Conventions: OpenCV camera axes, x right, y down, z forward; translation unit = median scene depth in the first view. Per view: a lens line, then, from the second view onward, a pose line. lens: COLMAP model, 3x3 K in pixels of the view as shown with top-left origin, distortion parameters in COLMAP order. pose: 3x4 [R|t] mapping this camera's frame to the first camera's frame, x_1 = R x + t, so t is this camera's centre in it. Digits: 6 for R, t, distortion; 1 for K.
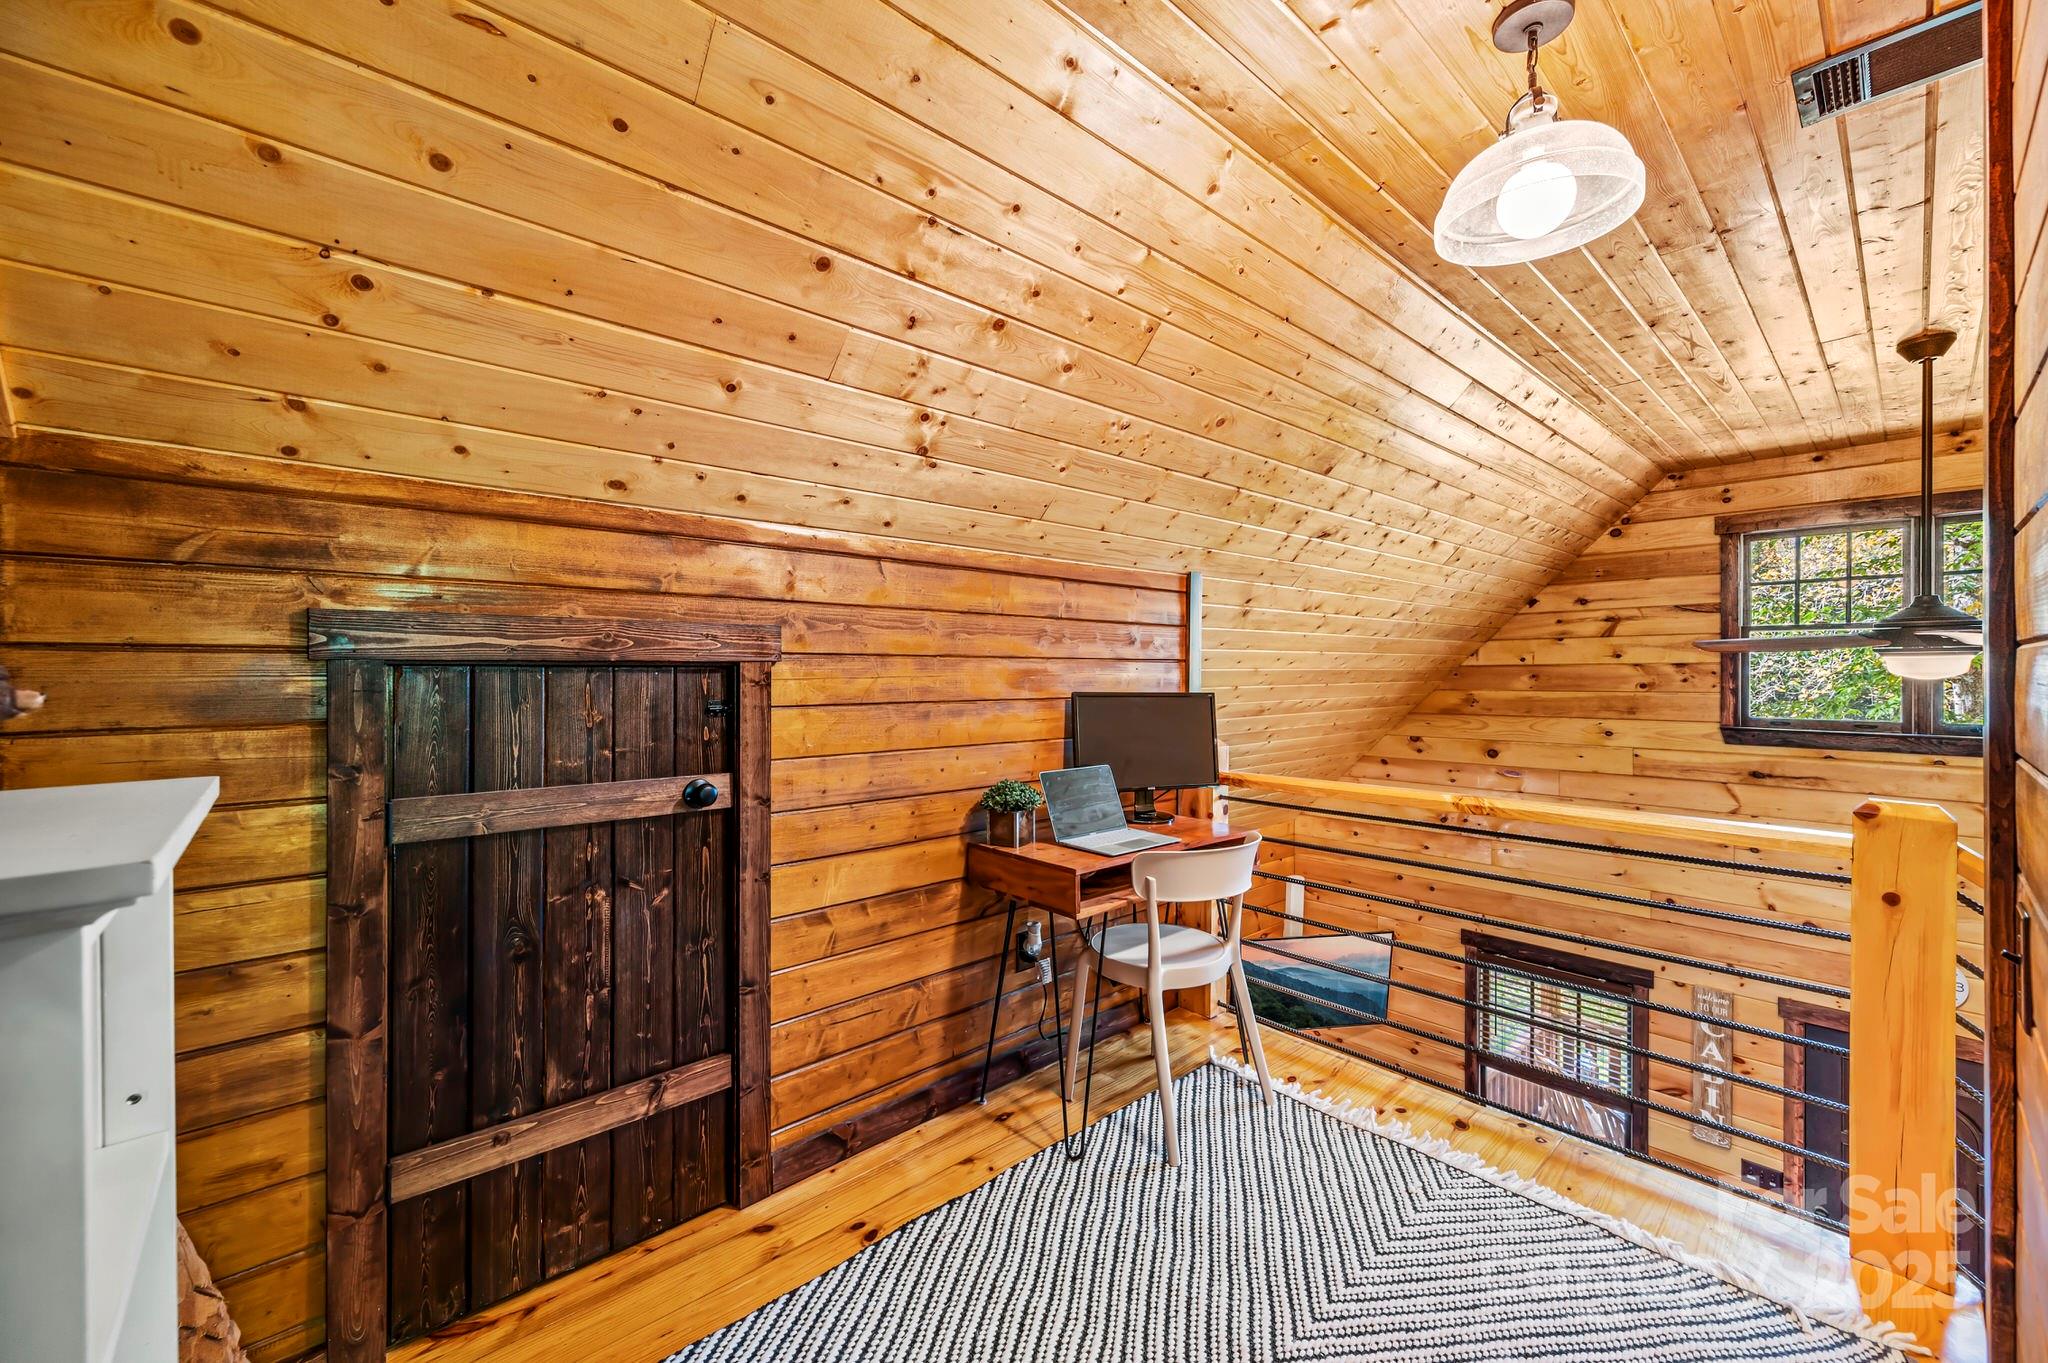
lens RADIAL K [[822.8, 0, 1005.4], [0, 822.8, 677.7], [0, 0, 1]] dist [-0.001533, 0.000391]
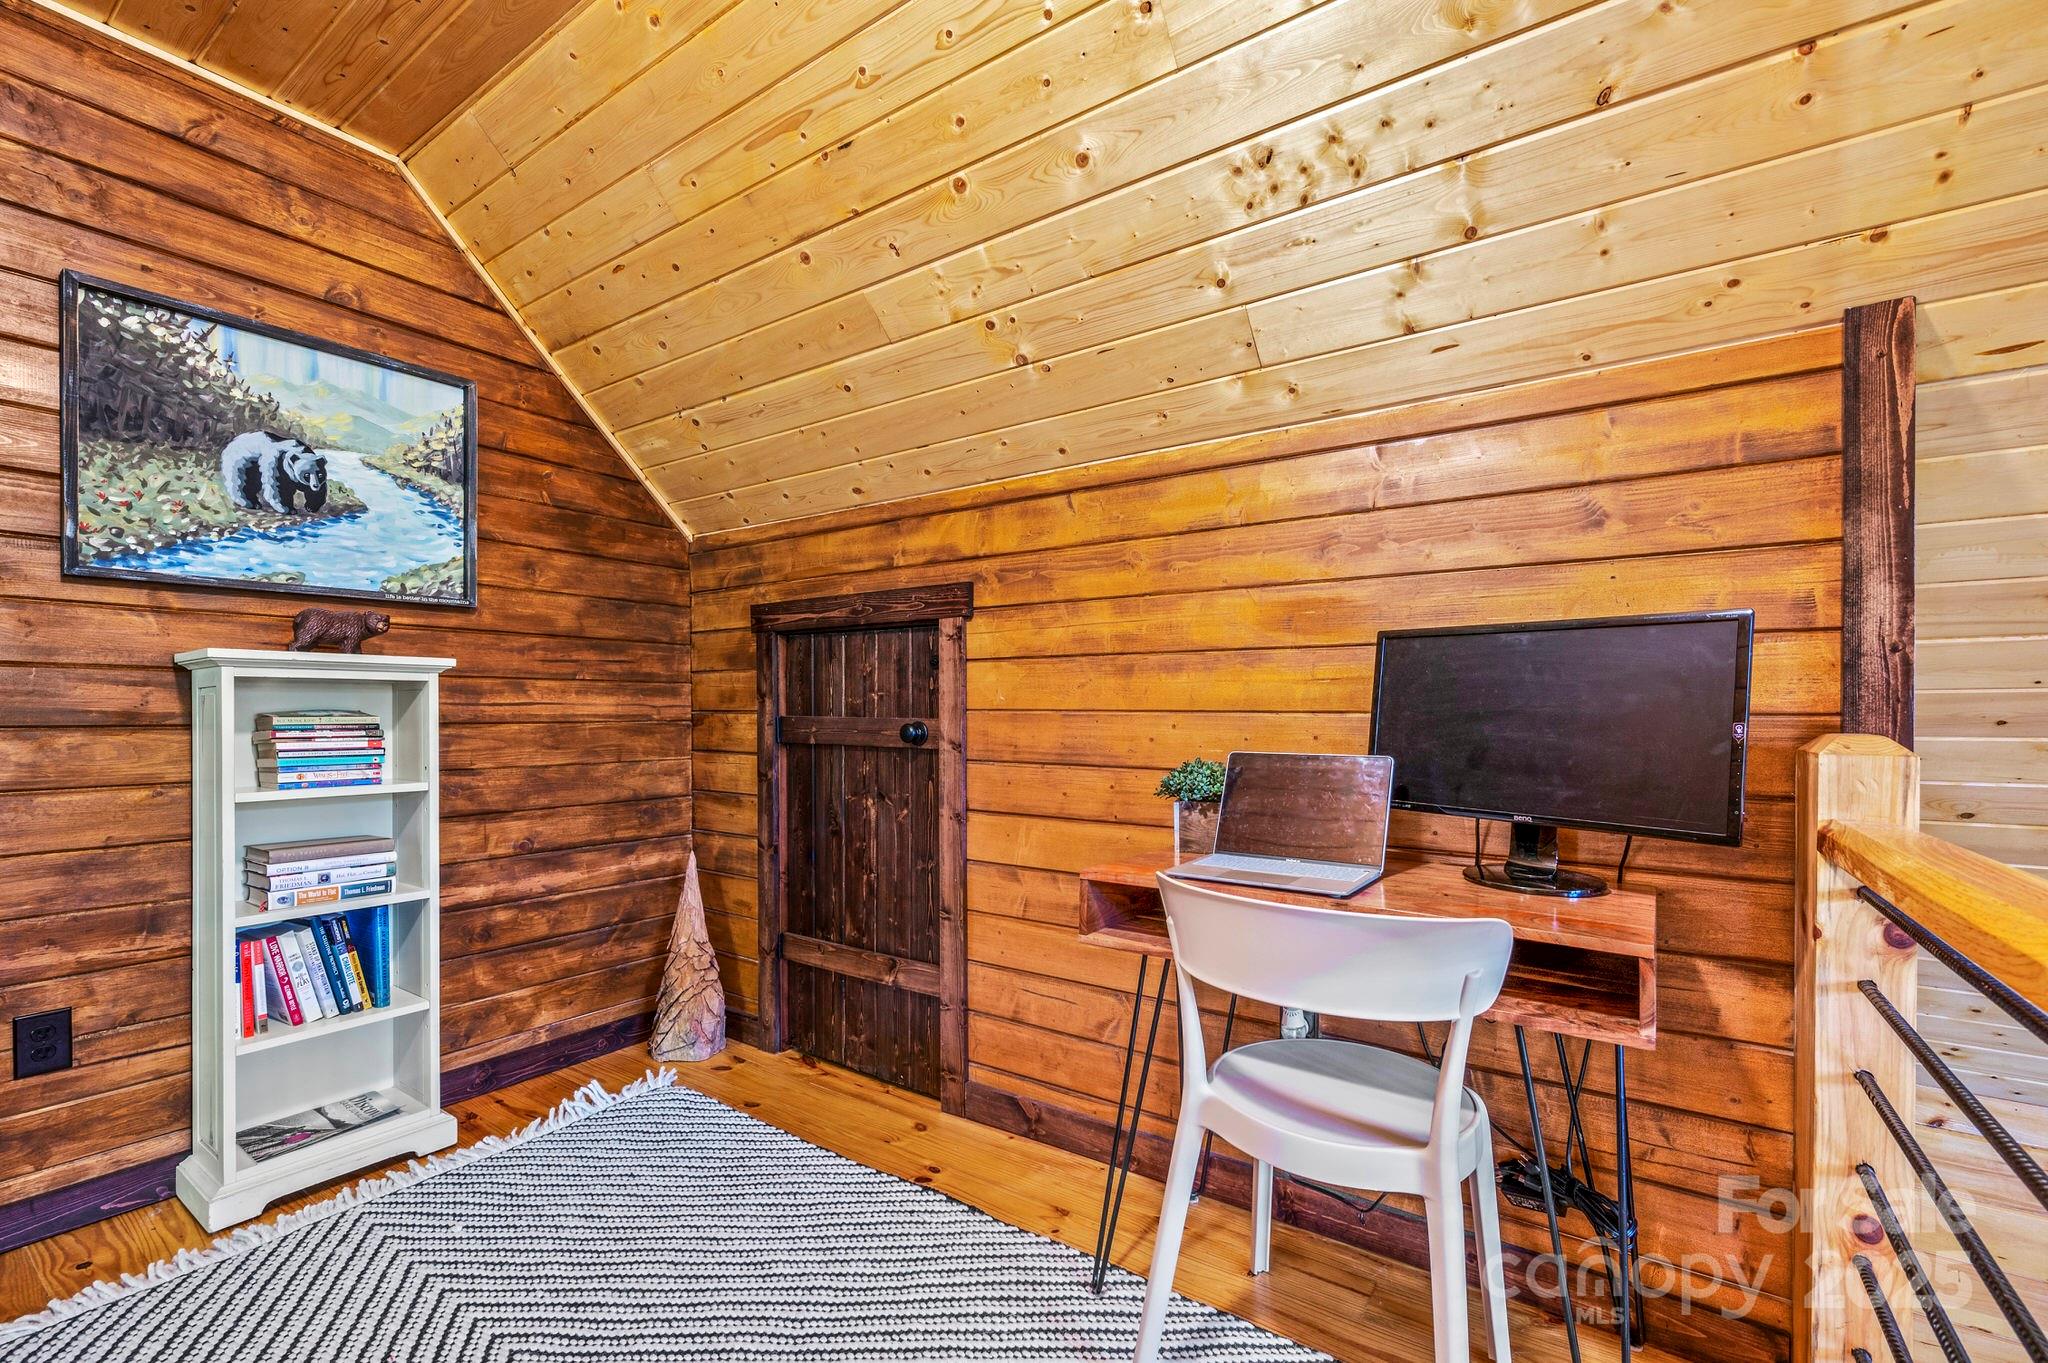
lens RADIAL K [[872.2, 0, 1016.9], [0, 872.2, 716.0], [0, 0, 1]] dist [0.005399, 0.000063]
pose [[0.228444, 0.010776, -0.973497, 0.809673], [-0.008419, 0.999923, 0.009093, 0.095594], [0.973521, 0.006118, 0.228517, 0.788342]]
